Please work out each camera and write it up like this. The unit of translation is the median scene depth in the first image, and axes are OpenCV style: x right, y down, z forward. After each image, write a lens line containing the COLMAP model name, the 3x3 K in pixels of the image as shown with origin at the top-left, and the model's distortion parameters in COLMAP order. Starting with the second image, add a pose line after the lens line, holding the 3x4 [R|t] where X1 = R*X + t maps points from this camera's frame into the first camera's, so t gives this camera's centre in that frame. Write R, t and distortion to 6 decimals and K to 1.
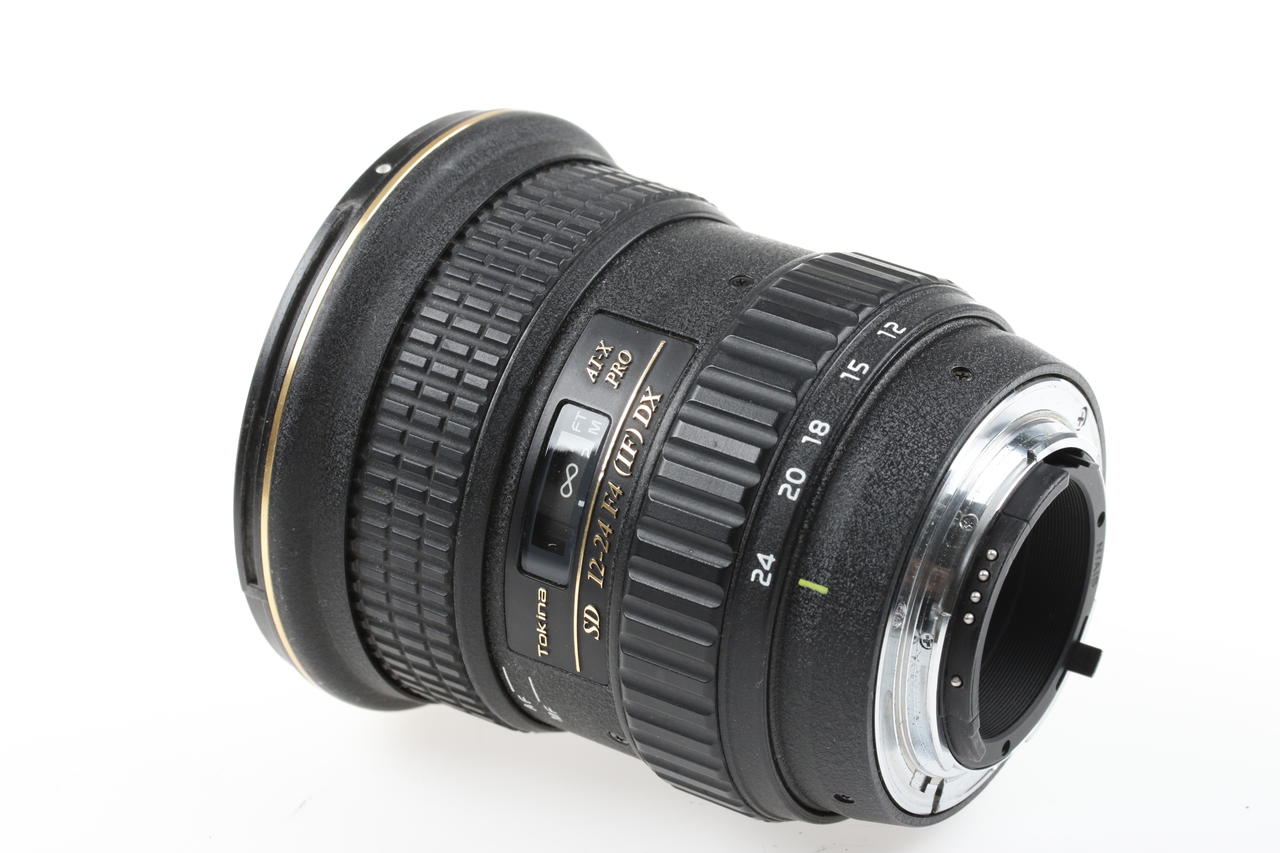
lens RADIAL K [[4088.3, 0, 640.0], [0, 4088.3, 426.5], [0, 0, 1]] dist [0.167184, 0.185362]
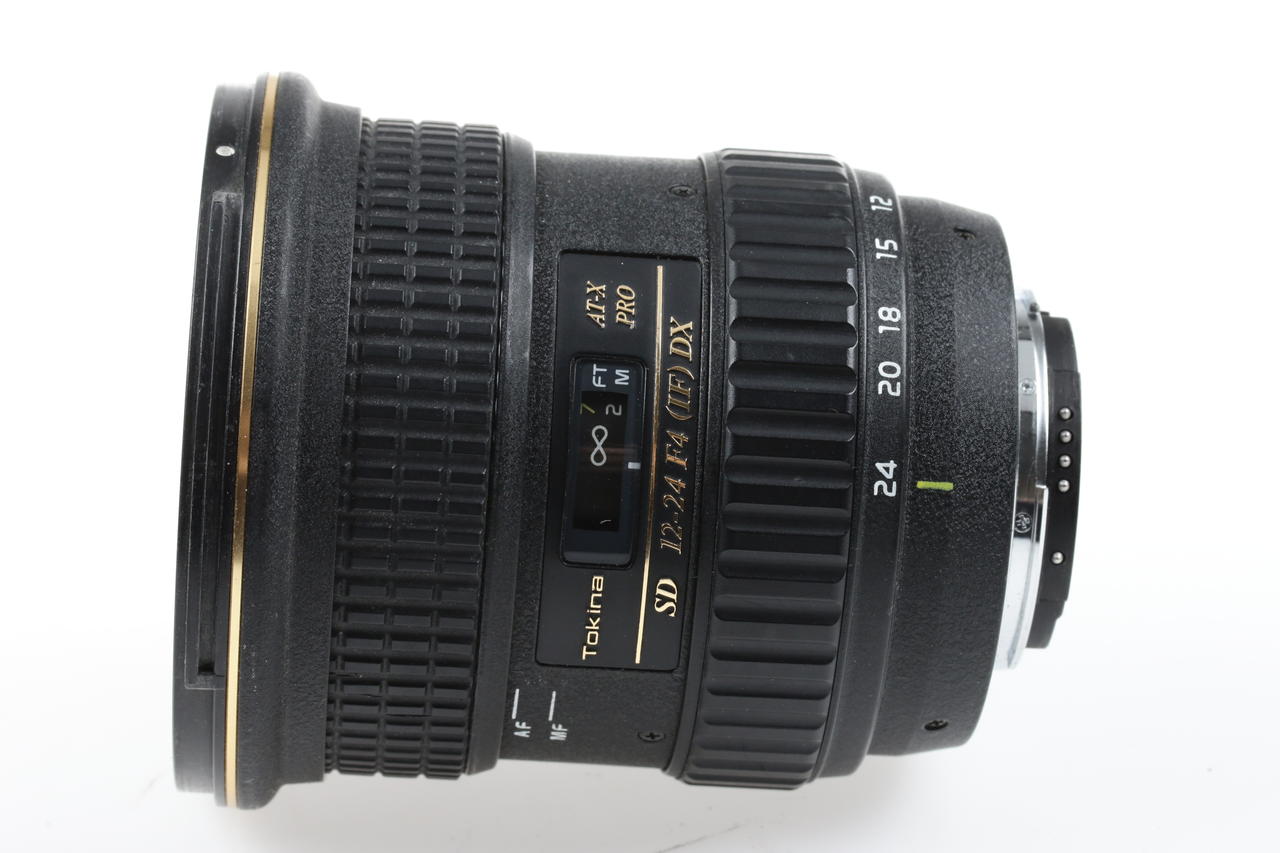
lens RADIAL K [[4088.3, 0, 640.0], [0, 4088.3, 426.5], [0, 0, 1]] dist [0.167184, 0.185362]
pose [[0.805639, -0.202518, 0.556715, -0.492818], [0.228049, 0.973352, 0.024064, -0.009522], [-0.546753, 0.107571, 0.830355, 0.282794]]
